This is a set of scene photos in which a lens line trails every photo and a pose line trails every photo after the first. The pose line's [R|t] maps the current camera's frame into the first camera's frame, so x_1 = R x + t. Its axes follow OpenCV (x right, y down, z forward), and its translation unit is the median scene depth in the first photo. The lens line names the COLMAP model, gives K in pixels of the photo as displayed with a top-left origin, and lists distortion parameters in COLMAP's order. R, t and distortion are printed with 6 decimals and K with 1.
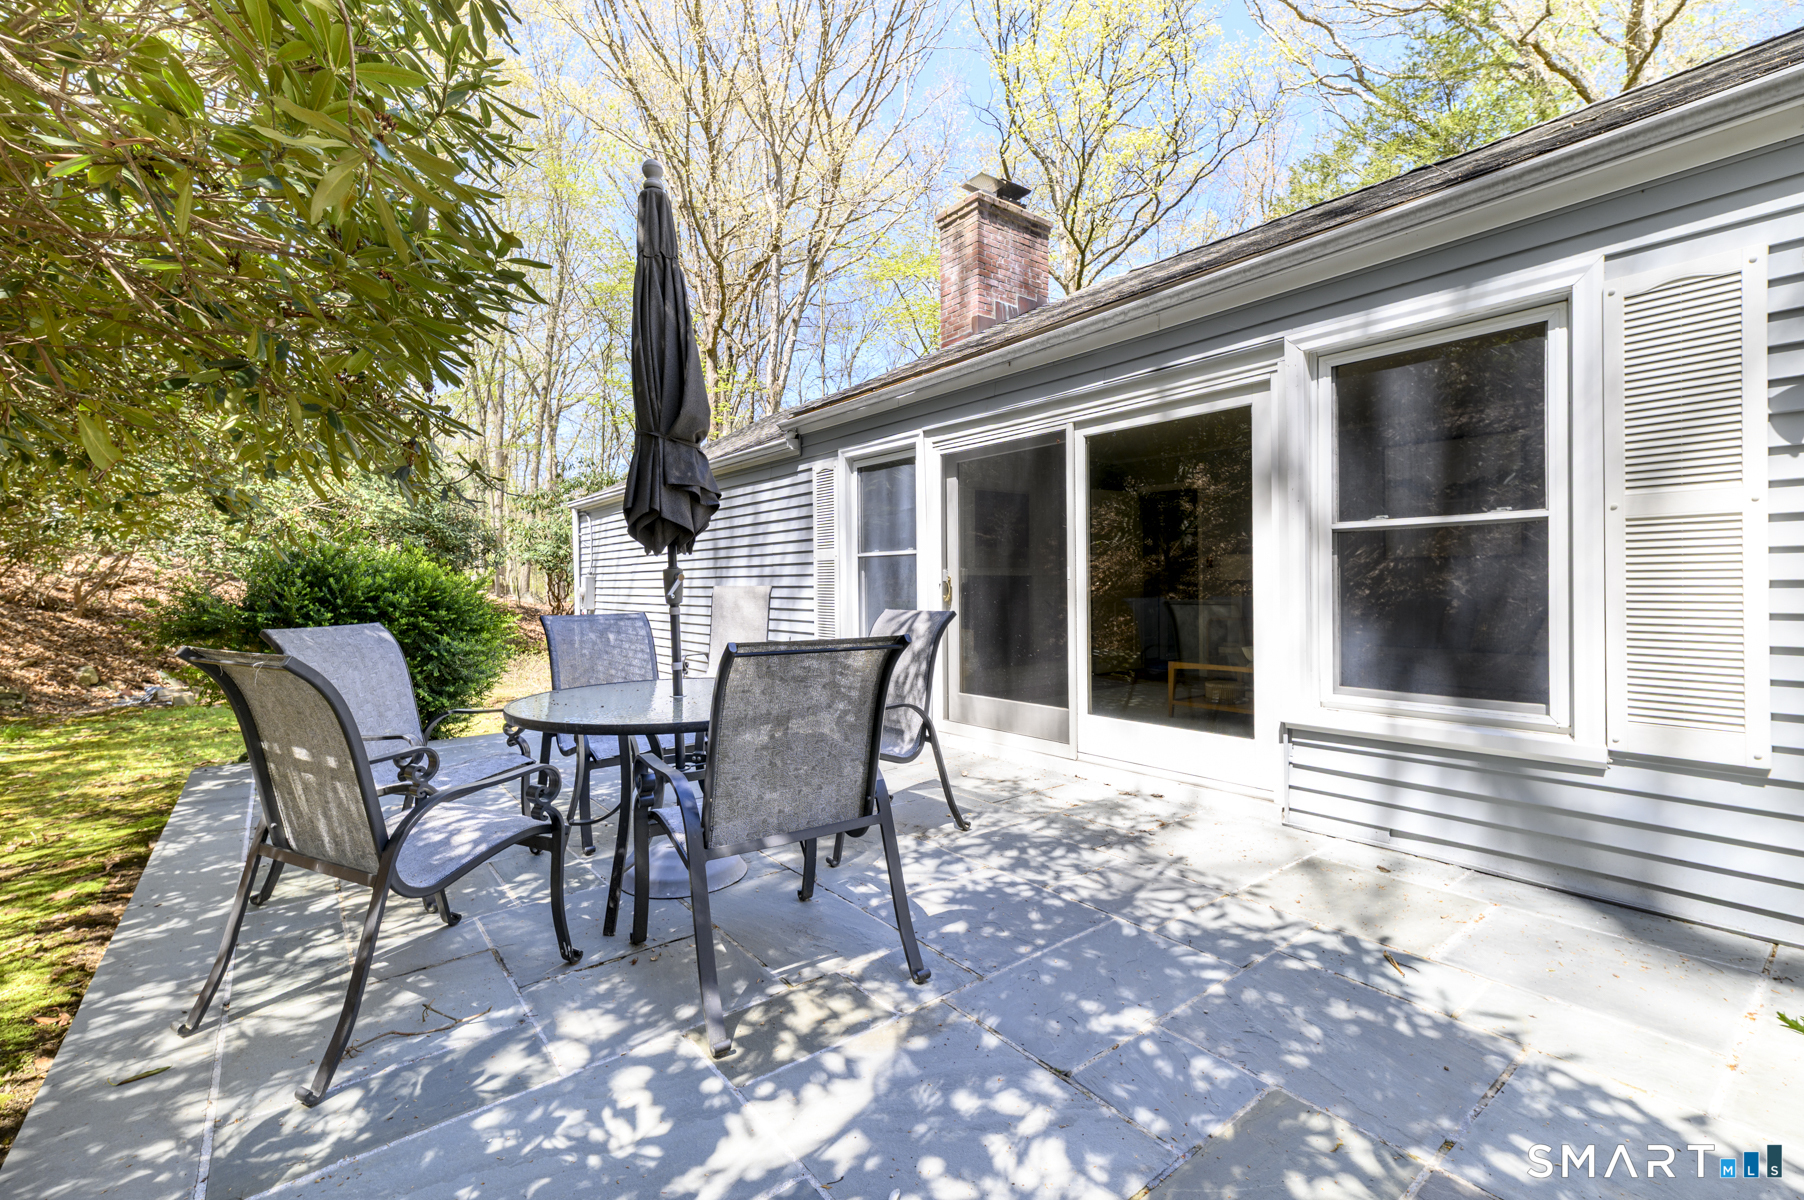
lens RADIAL K [[796.7, 0, 899.8], [0, 796.7, 594.9], [0, 0, 1]] dist [-0.004301, -0.000872]
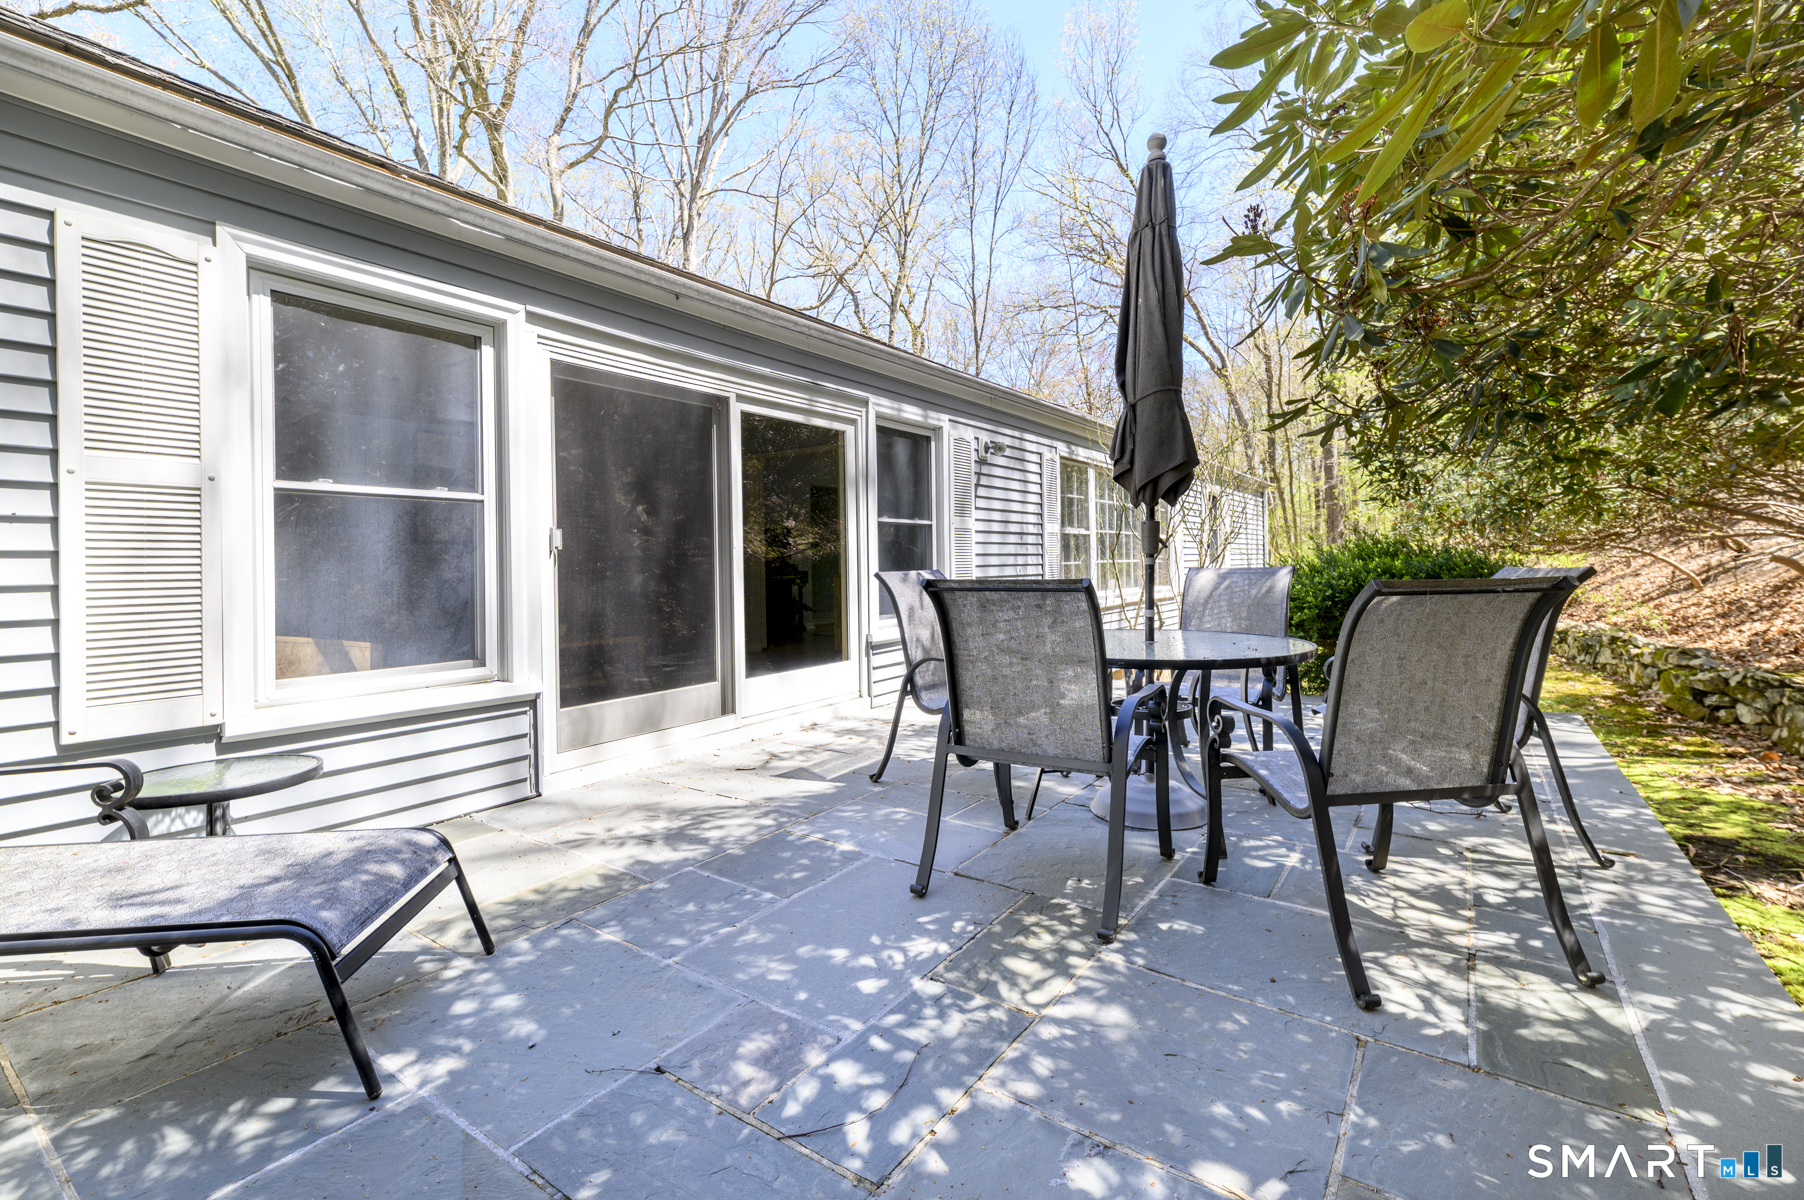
lens RADIAL K [[796.7, 0, 889.2], [0, 796.7, 547.5], [0, 0, 1]] dist [-0.004301, -0.000872]
pose [[-0.300640, 0.009957, 0.953686, -0.792743], [0.010470, 0.999920, -0.007139, -0.011170], [-0.953680, 0.007839, -0.300720, 1.103423]]
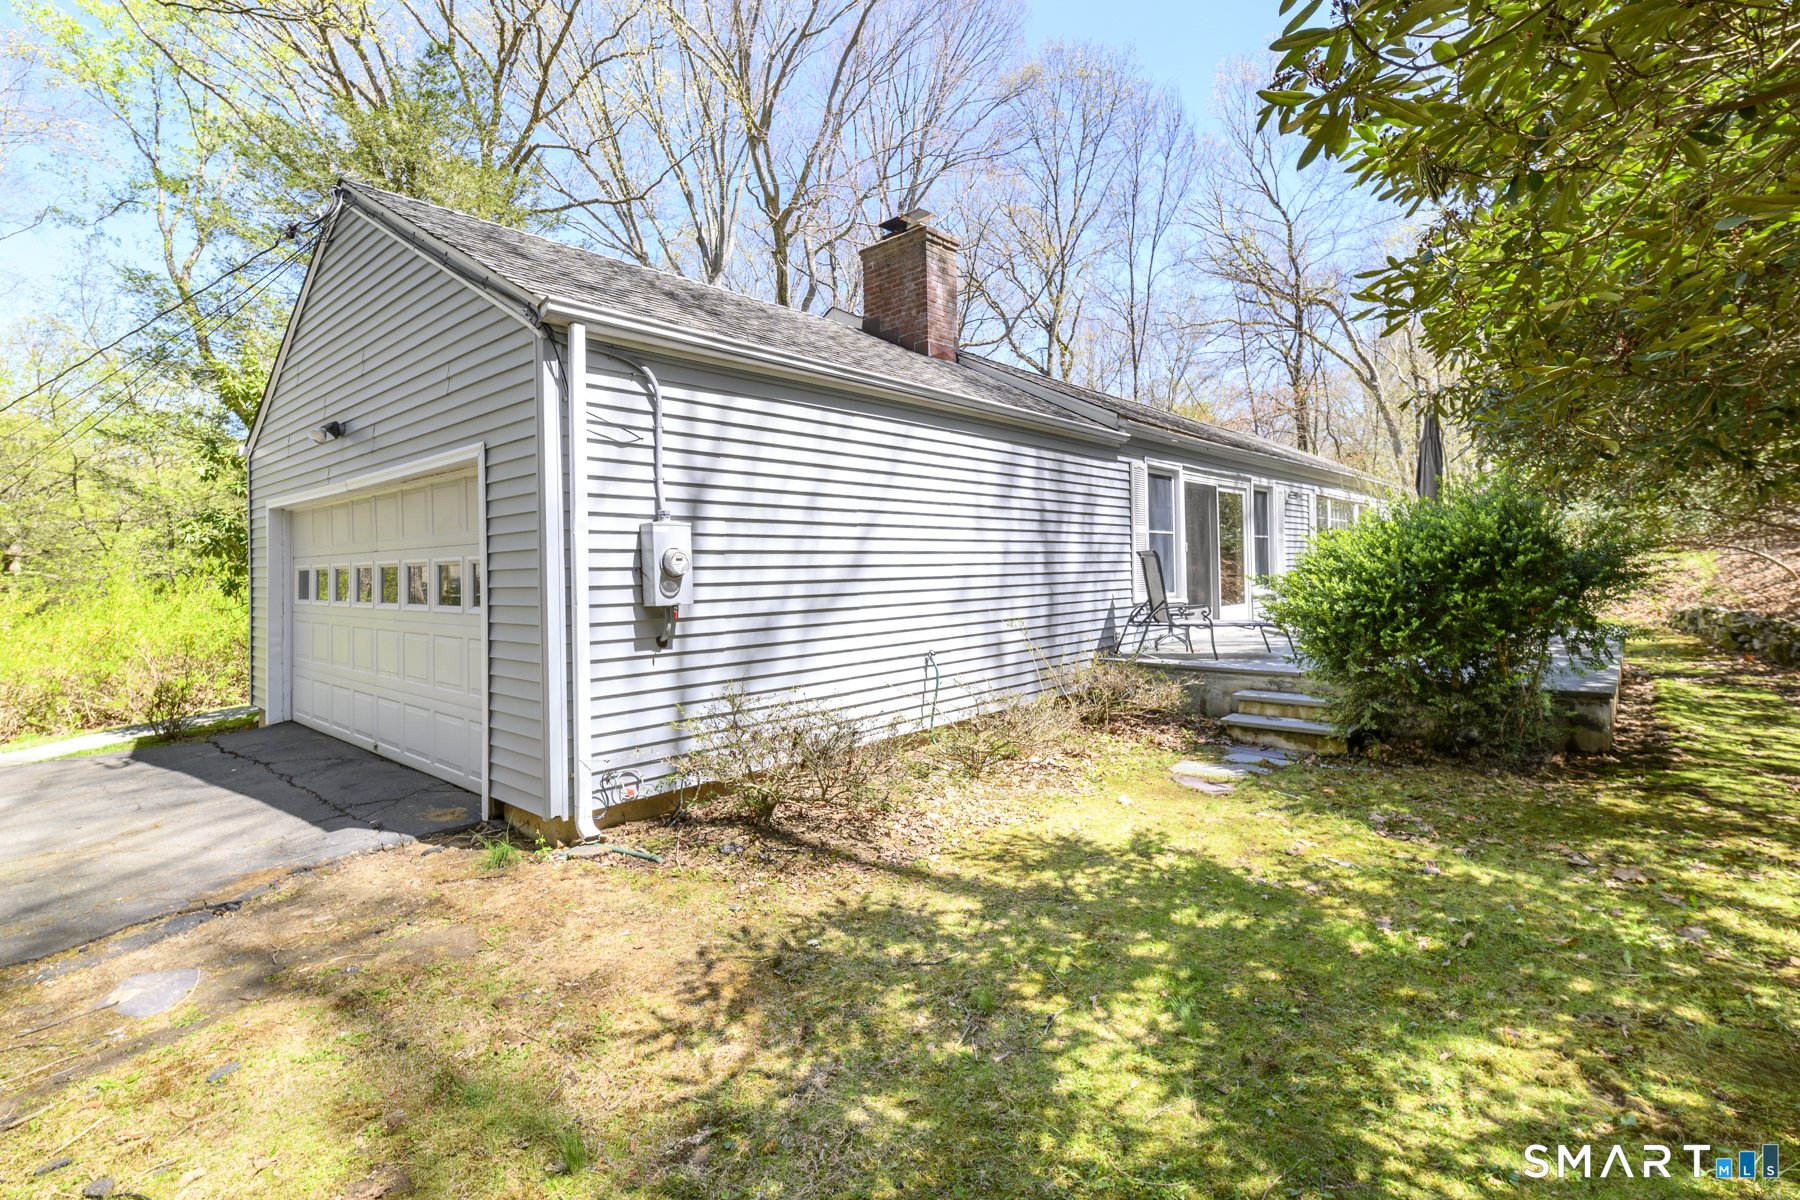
lens RADIAL K [[794.9, 0, 881.1], [0, 794.9, 545.8], [0, 0, 1]] dist [-0.004301, -0.000872]
pose [[-0.163940, 0.014006, 0.986371, -1.911468], [0.013310, 0.999840, -0.011985, -0.018091], [-0.986381, 0.011163, -0.164100, 2.336130]]
